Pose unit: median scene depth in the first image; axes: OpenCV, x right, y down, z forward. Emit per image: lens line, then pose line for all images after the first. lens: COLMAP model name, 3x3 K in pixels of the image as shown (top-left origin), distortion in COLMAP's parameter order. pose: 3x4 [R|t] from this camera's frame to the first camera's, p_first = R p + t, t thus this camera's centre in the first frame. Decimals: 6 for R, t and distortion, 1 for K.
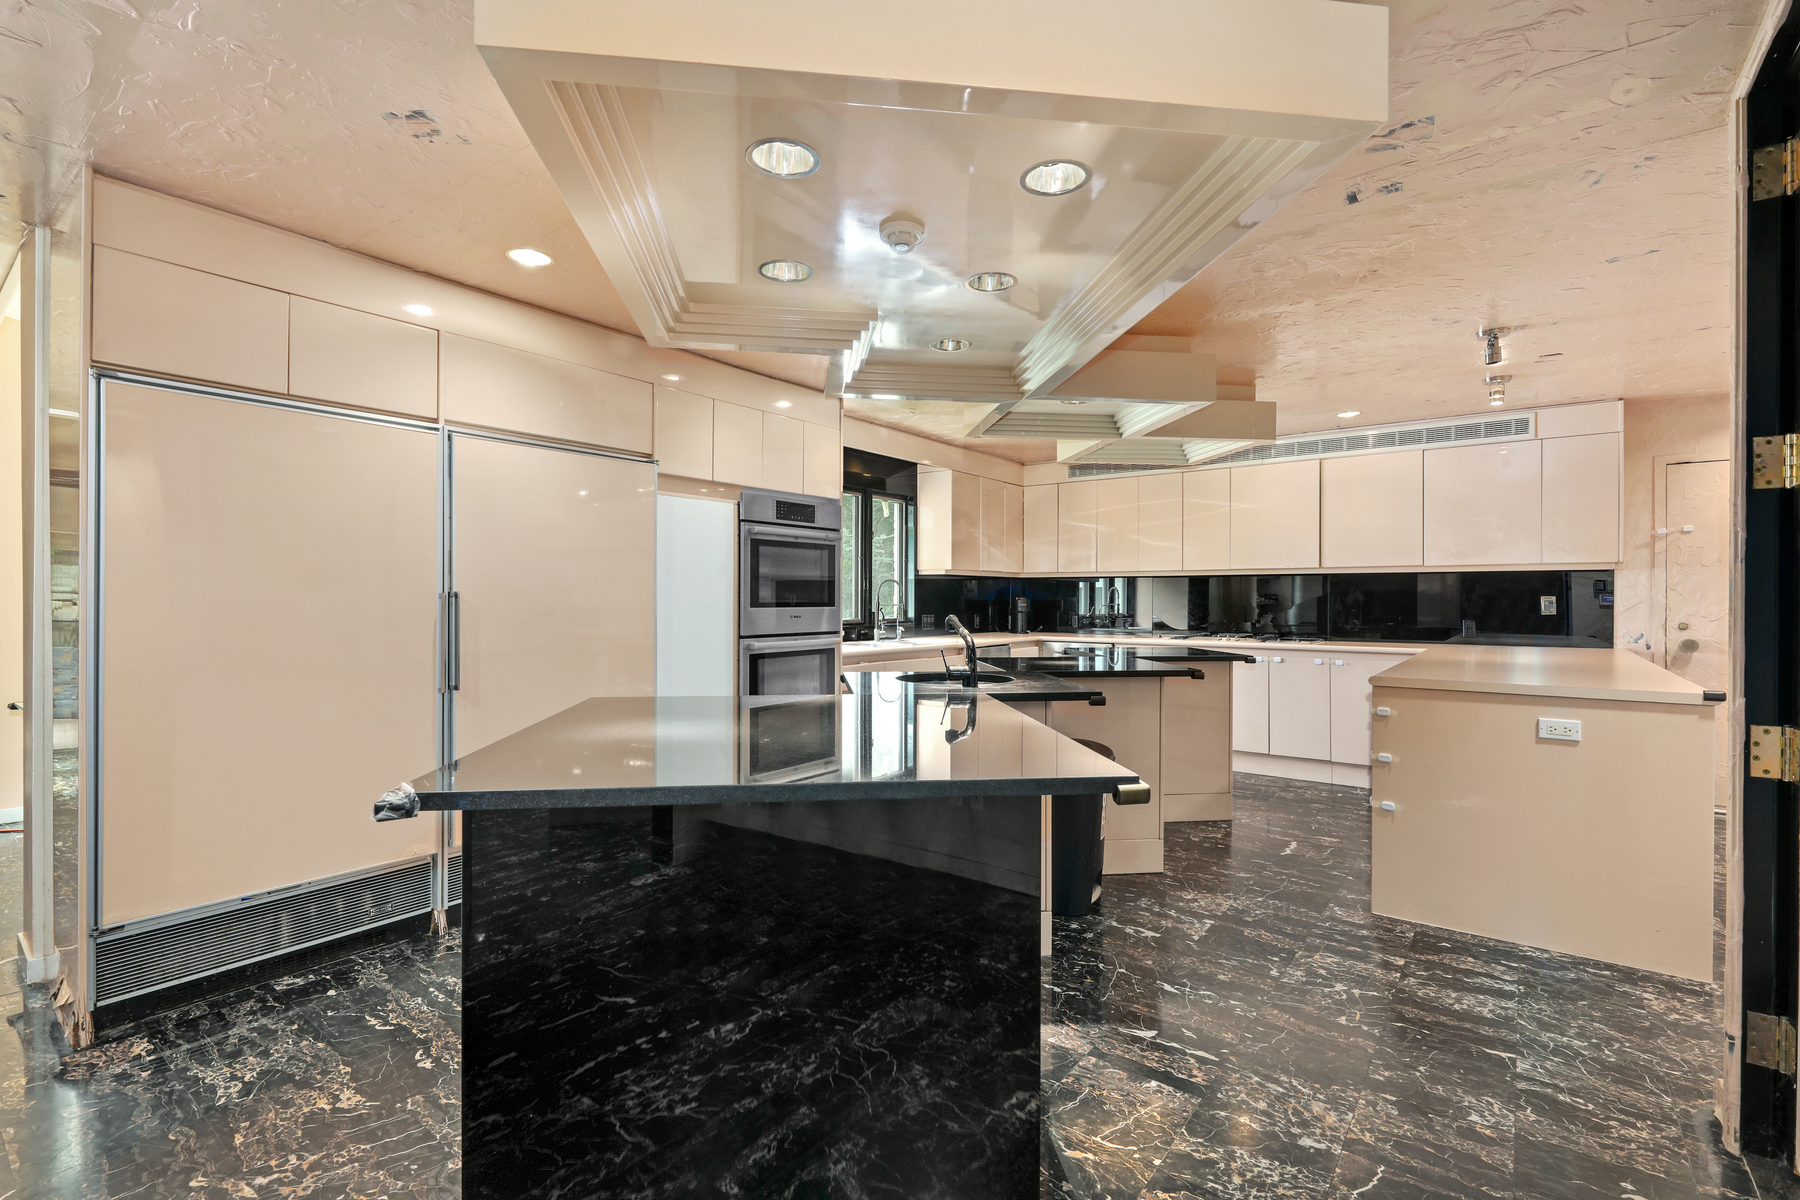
lens RADIAL K [[809.7, 0, 890.5], [0, 809.7, 598.5], [0, 0, 1]] dist [0.015002, -0.000415]
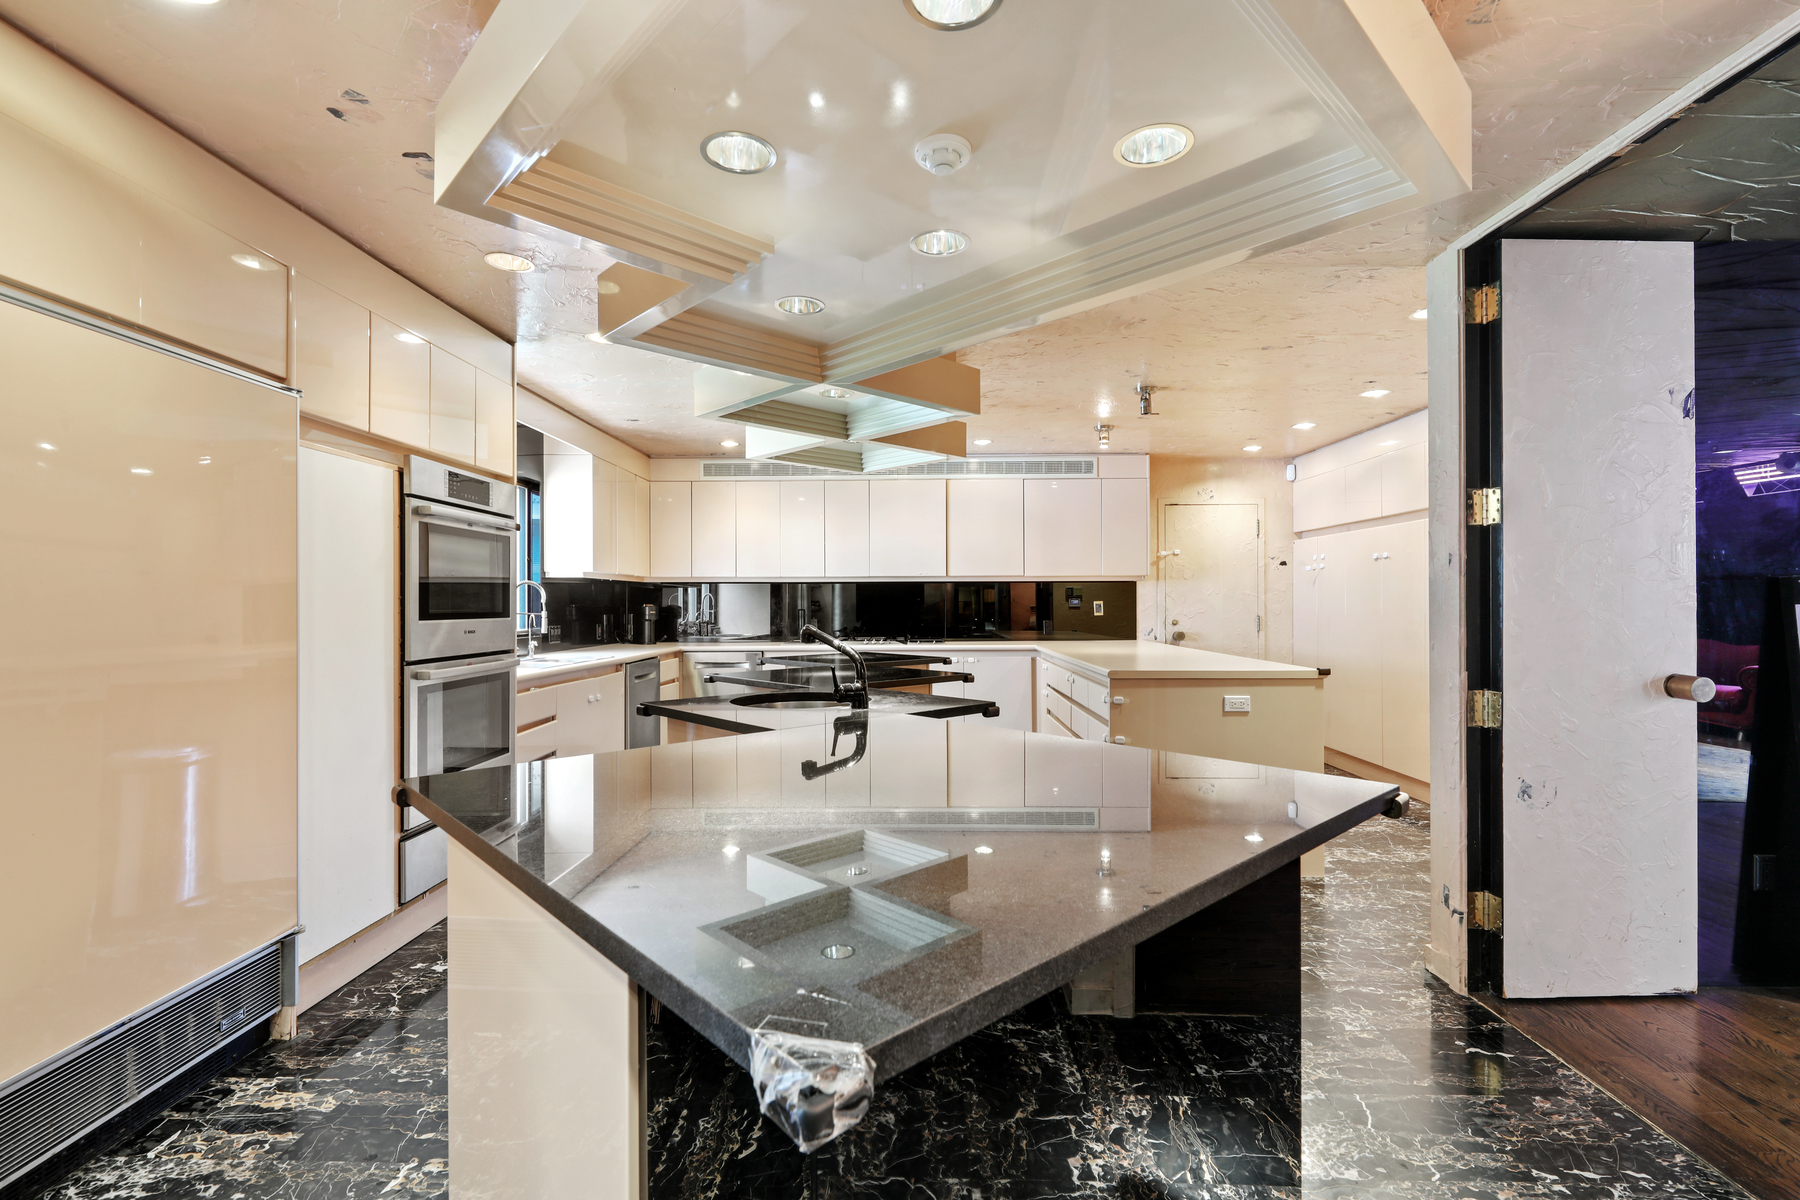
lens RADIAL K [[809.7, 0, 900.4], [0, 809.7, 602.5], [0, 0, 1]] dist [0.015002, -0.000415]
pose [[0.808918, -0.004024, 0.587908, -0.233048], [0.005546, 0.999984, -0.000786, -0.001328], [-0.587896, 0.003896, 0.808927, 0.175541]]
